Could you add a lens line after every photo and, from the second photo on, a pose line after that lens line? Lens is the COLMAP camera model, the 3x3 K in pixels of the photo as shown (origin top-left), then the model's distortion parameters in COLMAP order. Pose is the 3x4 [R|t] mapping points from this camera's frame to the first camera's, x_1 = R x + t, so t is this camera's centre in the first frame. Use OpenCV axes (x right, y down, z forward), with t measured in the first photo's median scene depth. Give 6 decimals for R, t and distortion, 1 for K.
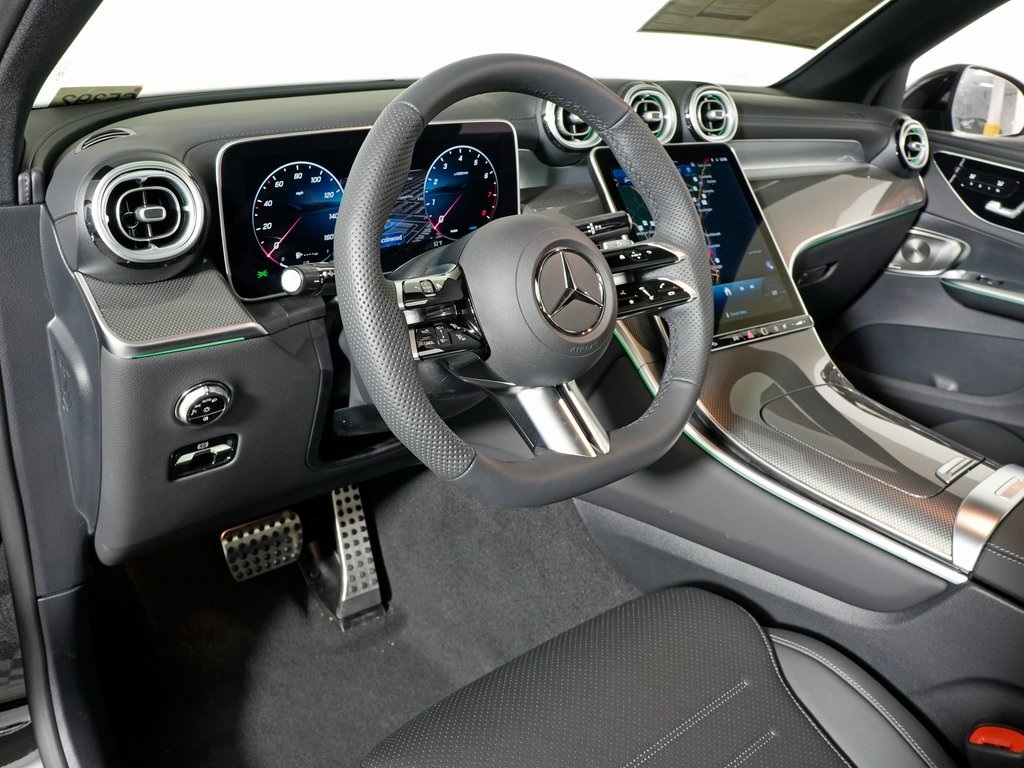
lens RADIAL K [[902.5, 0, 515.8], [0, 902.5, 384.5], [0, 0, 1]] dist [-0.143290, 0.040315]
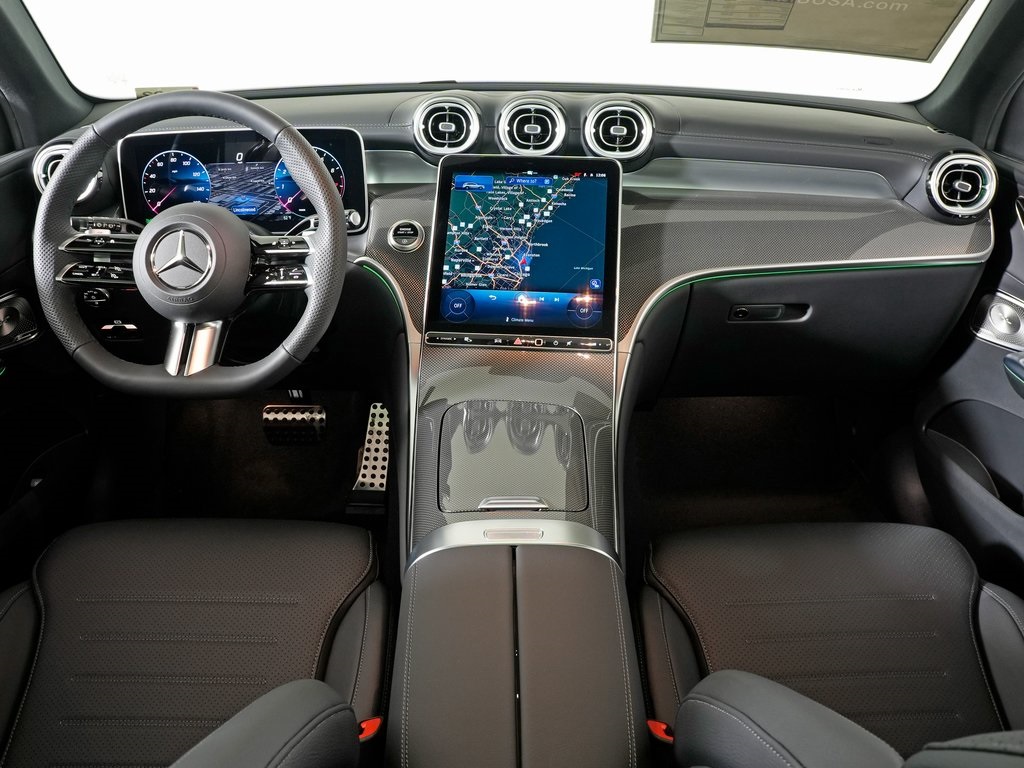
lens RADIAL K [[902.5, 0, 478.1], [0, 902.5, 381.6], [0, 0, 1]] dist [-0.143290, 0.040315]
pose [[0.741897, 0.244928, -0.624178, 1.047855], [-0.223164, 0.968021, 0.114600, -0.140872], [0.632287, 0.054272, 0.772831, 0.170788]]
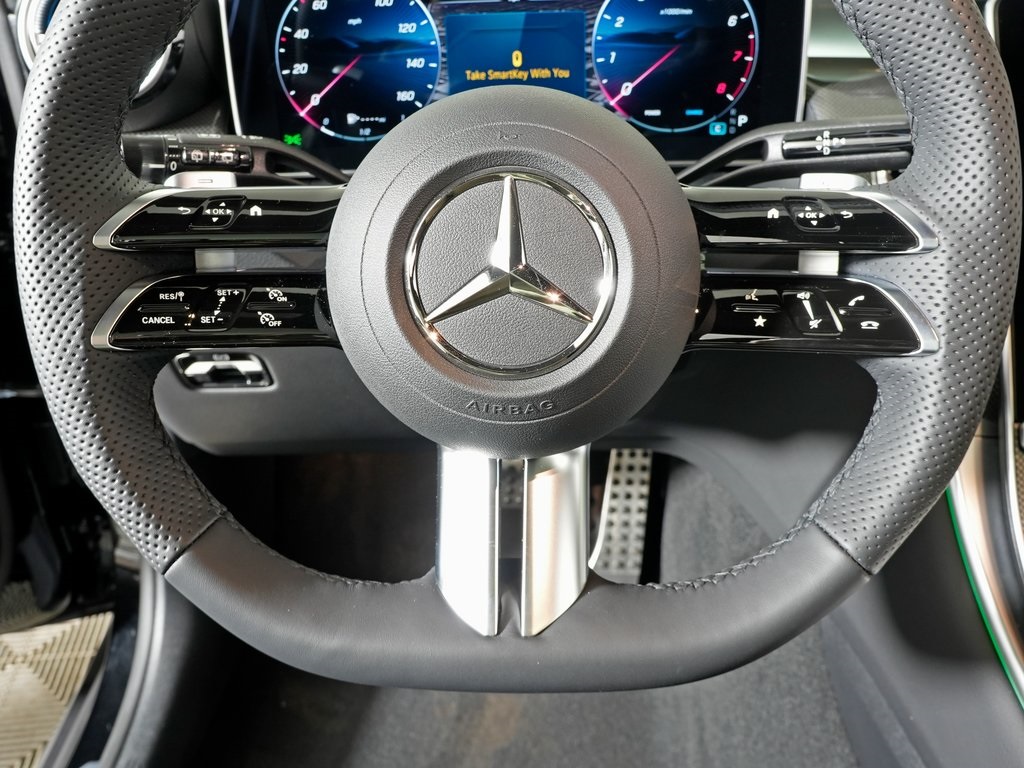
lens RADIAL K [[902.5, 0, 512.4], [0, 902.5, 383.3], [0, 0, 1]] dist [-0.143290, 0.040315]
pose [[0.751266, 0.296415, -0.589692, 0.262729], [-0.206825, 0.954203, 0.216146, -0.114550], [0.626755, -0.040420, 0.778167, 0.514558]]
